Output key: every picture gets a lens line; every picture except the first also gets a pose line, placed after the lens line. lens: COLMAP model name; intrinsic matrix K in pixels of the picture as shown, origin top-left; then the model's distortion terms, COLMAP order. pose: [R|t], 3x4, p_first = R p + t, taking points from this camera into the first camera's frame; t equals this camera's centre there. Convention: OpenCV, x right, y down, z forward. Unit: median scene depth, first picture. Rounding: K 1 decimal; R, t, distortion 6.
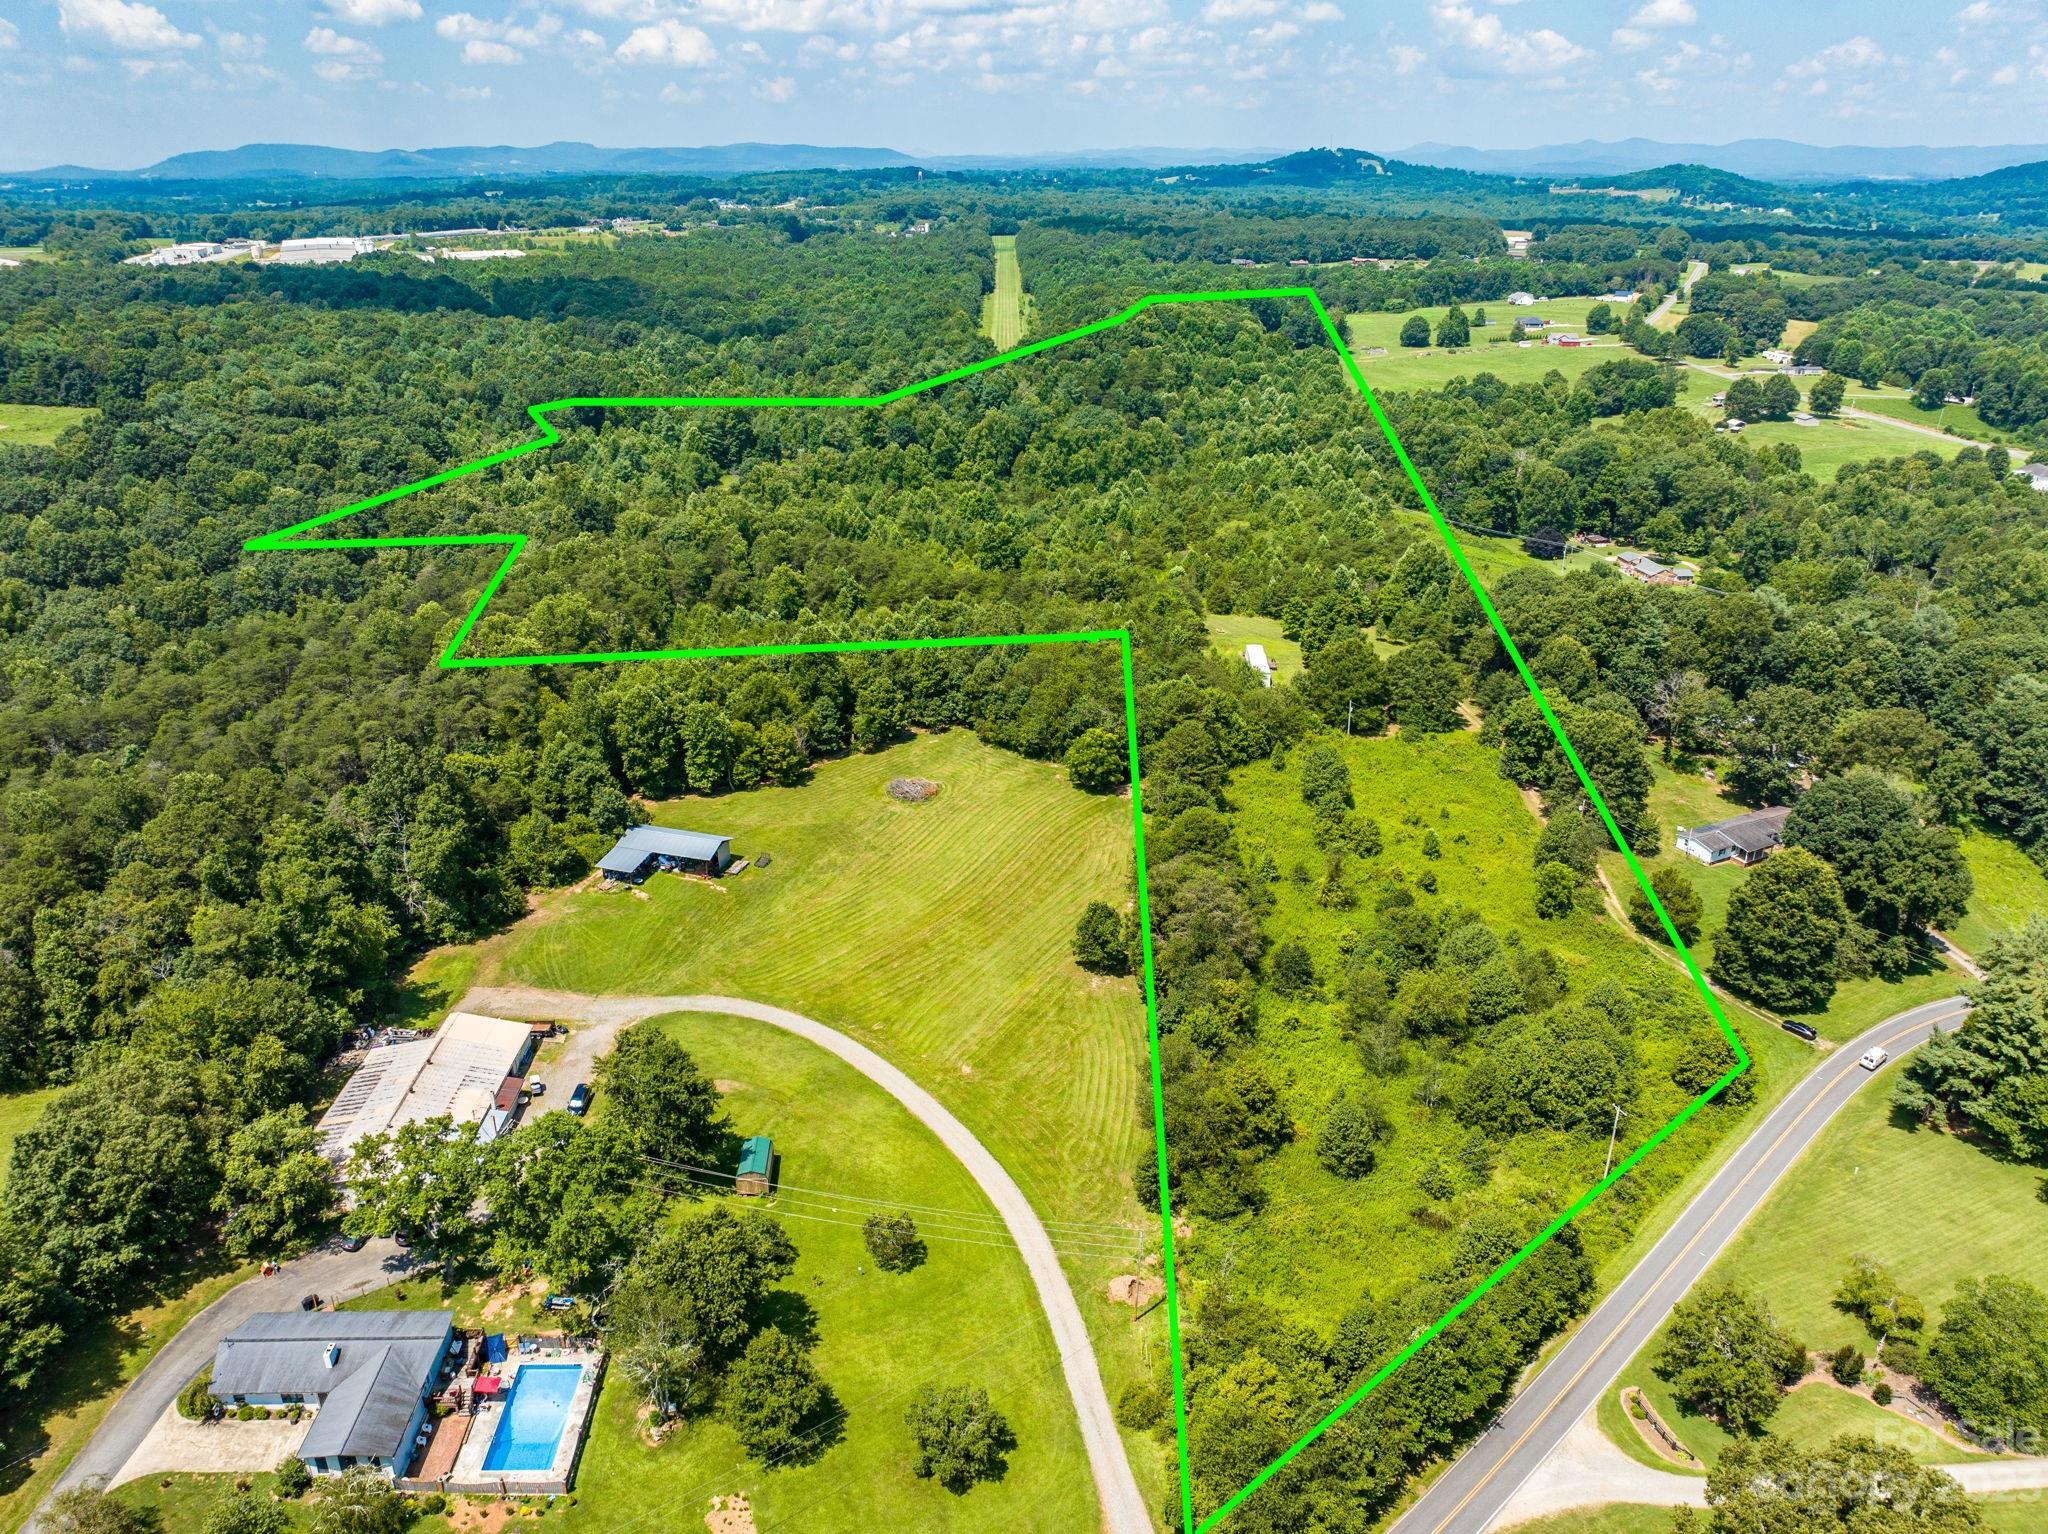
lens RADIAL K [[1439.4, 0, 1016.0], [0, 1439.4, 753.6], [0, 0, 1]] dist [-0.051616, 0.023159]
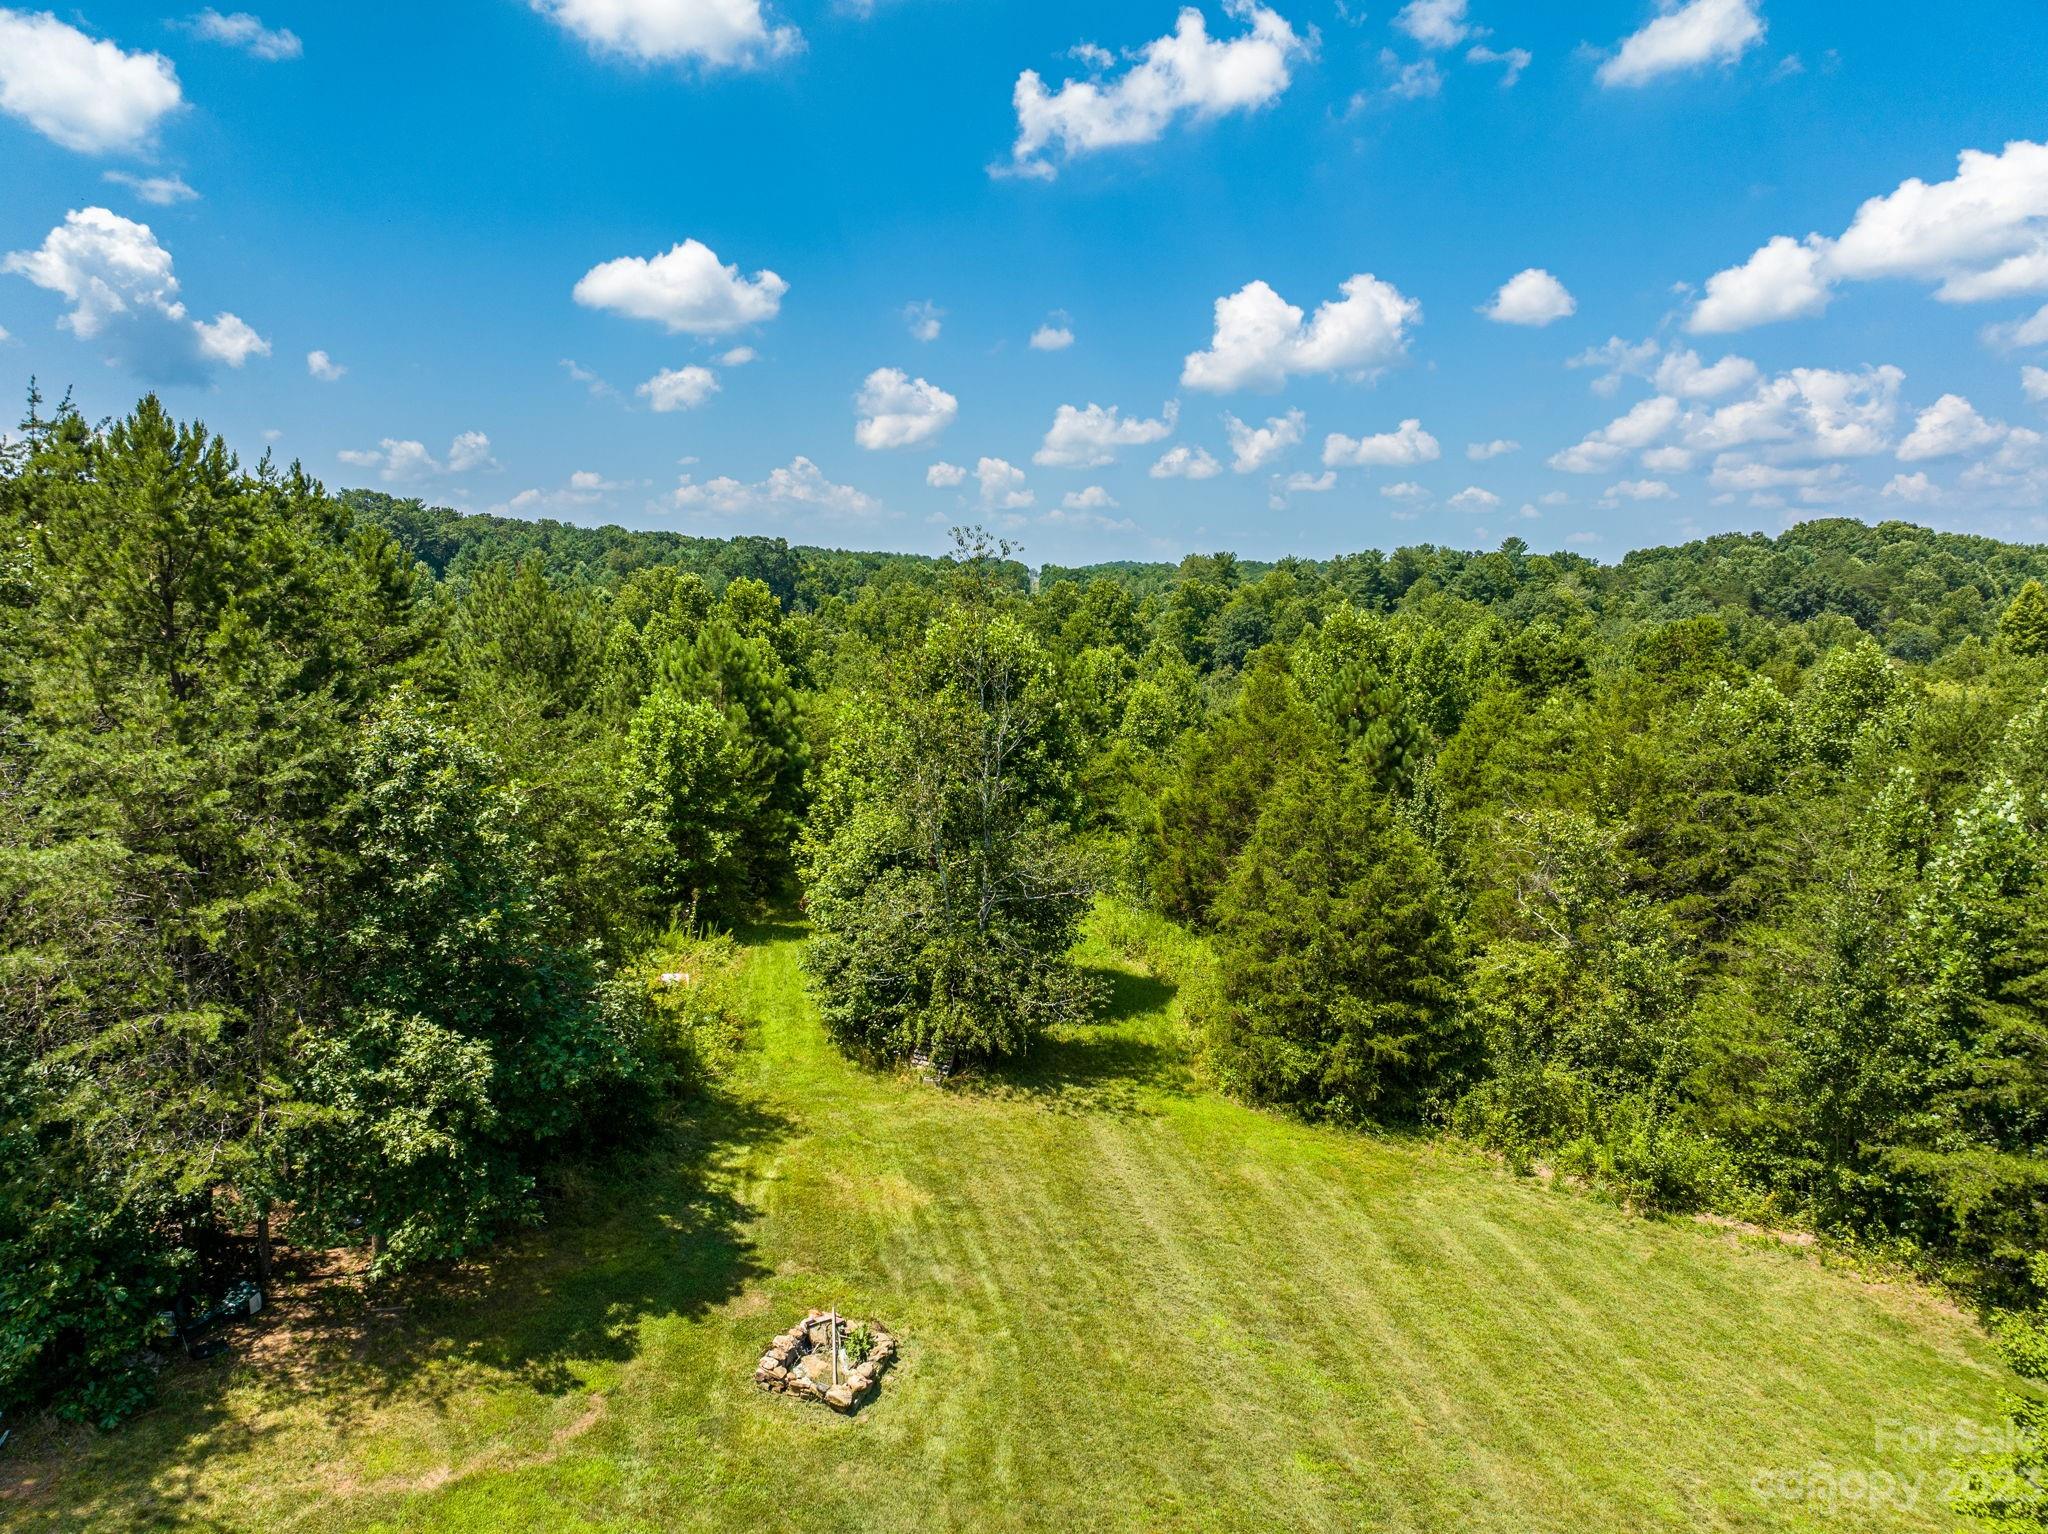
lens RADIAL K [[1439.4, 0, 1017.6], [0, 1439.4, 768.2], [0, 0, 1]] dist [-0.051616, 0.023159]
pose [[0.854080, 0.066471, -0.515877, 0.048922], [-0.204658, 0.954747, -0.215809, -0.026680], [0.478187, 0.289896, 0.829034, 0.256338]]
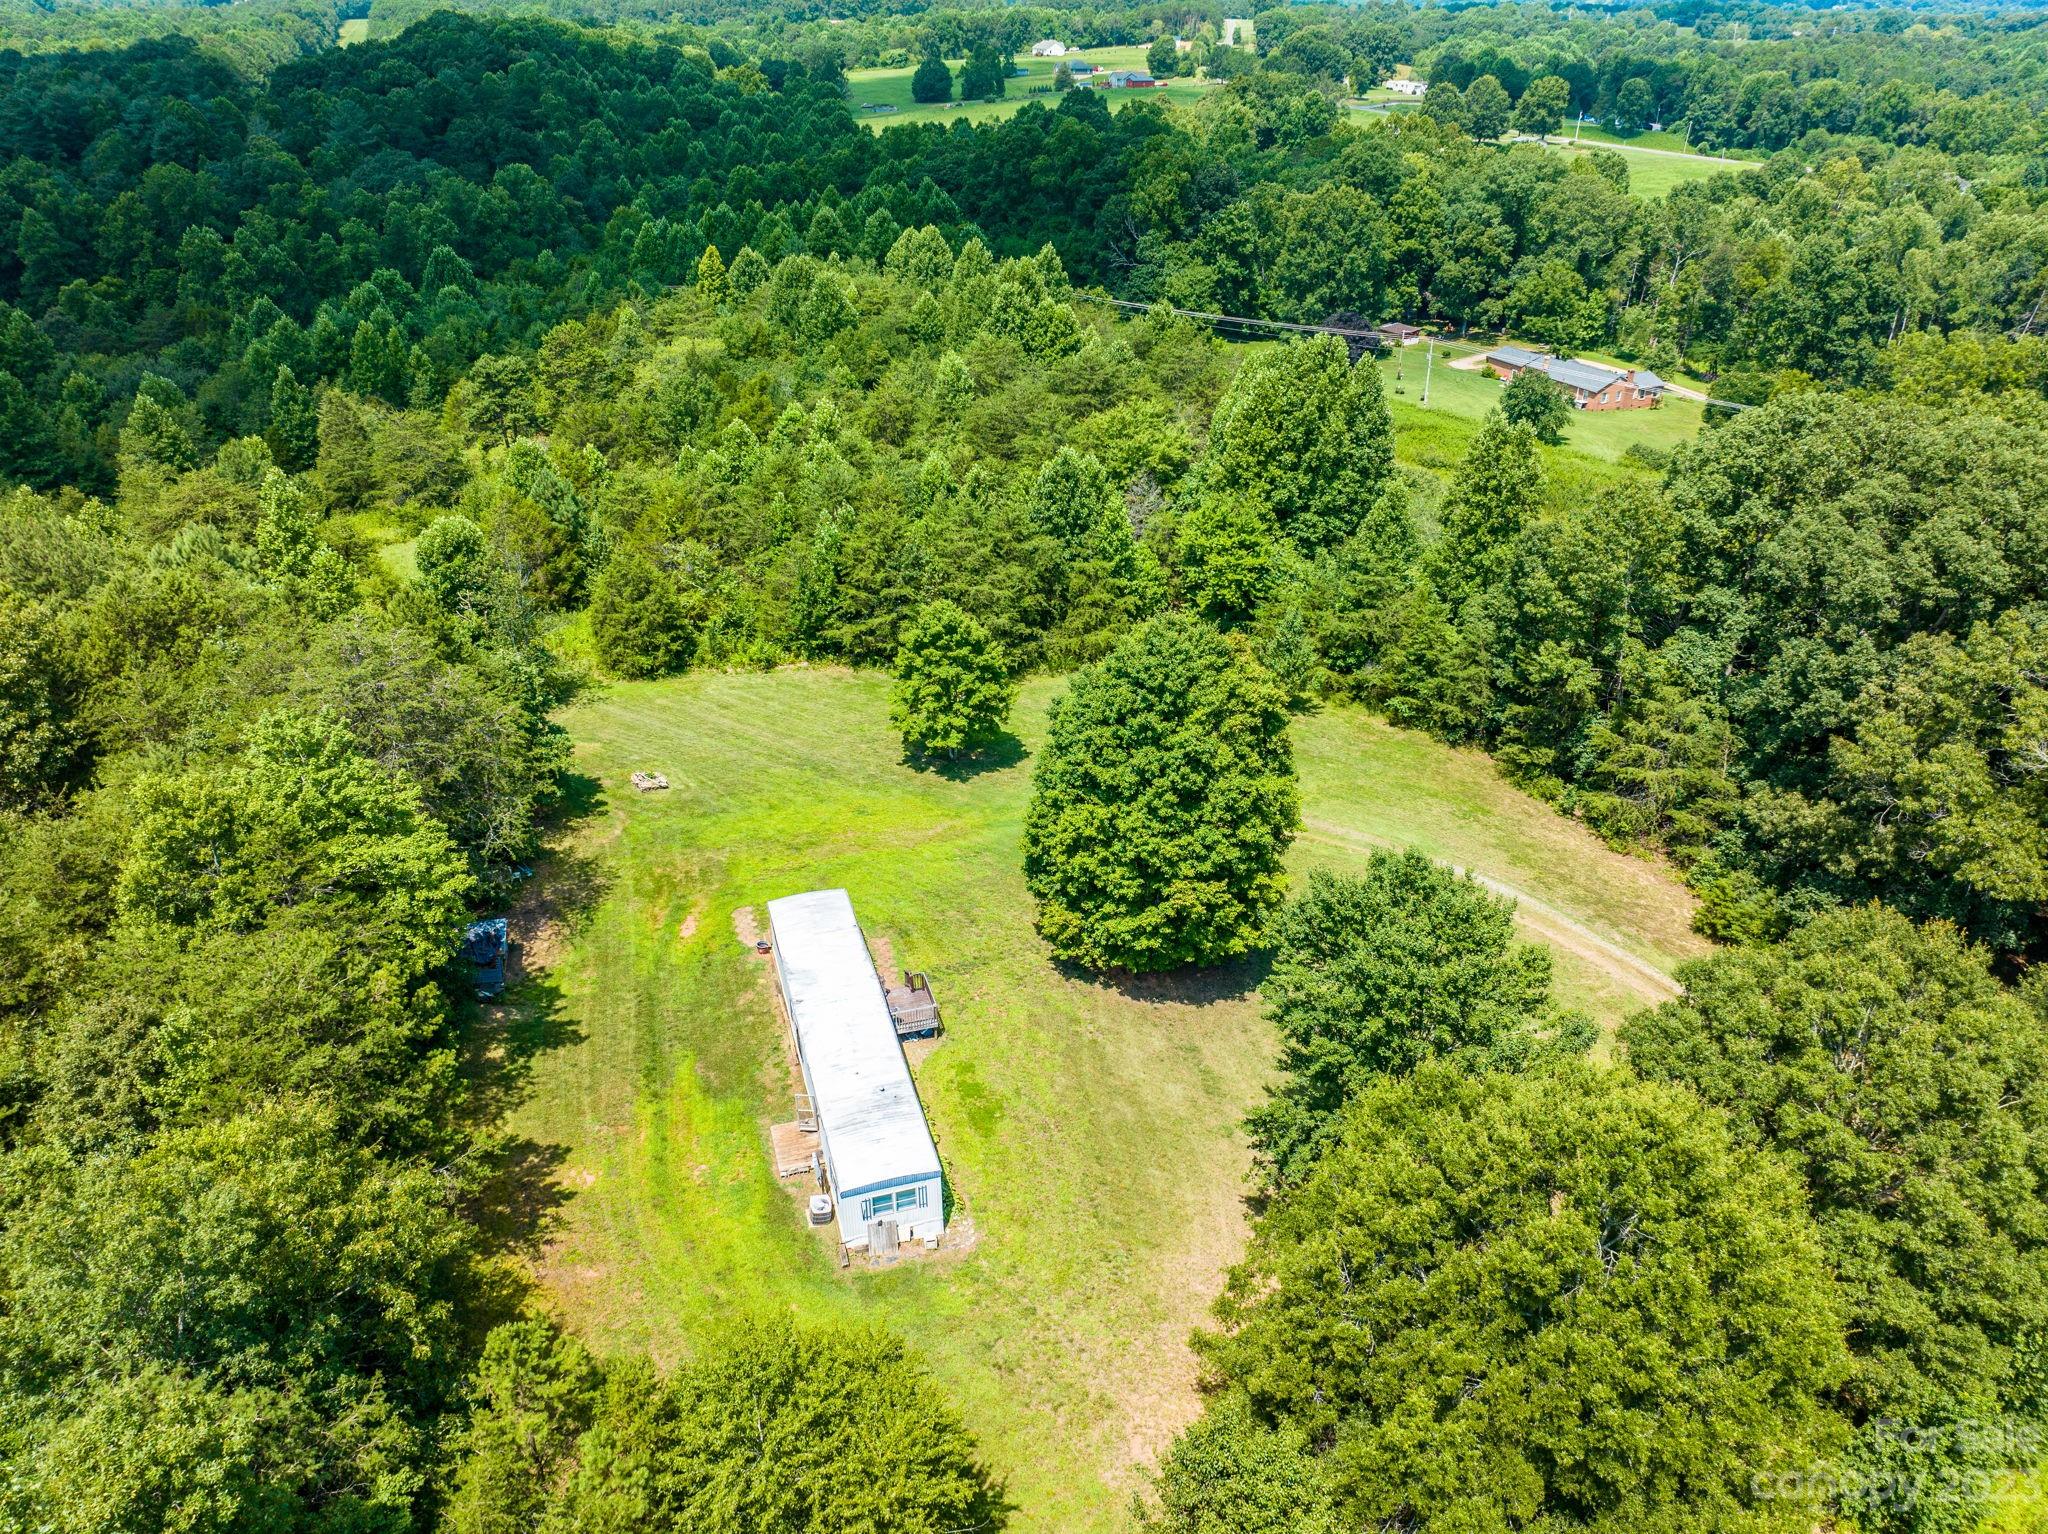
lens RADIAL K [[1439.4, 0, 1022.9], [0, 1439.4, 754.6], [0, 0, 1]] dist [-0.051616, 0.023159]
pose [[0.938298, -0.163484, 0.304745, 0.034869], [0.132481, 0.983904, 0.119921, -0.029874], [-0.319445, -0.072148, 0.944854, 0.205232]]
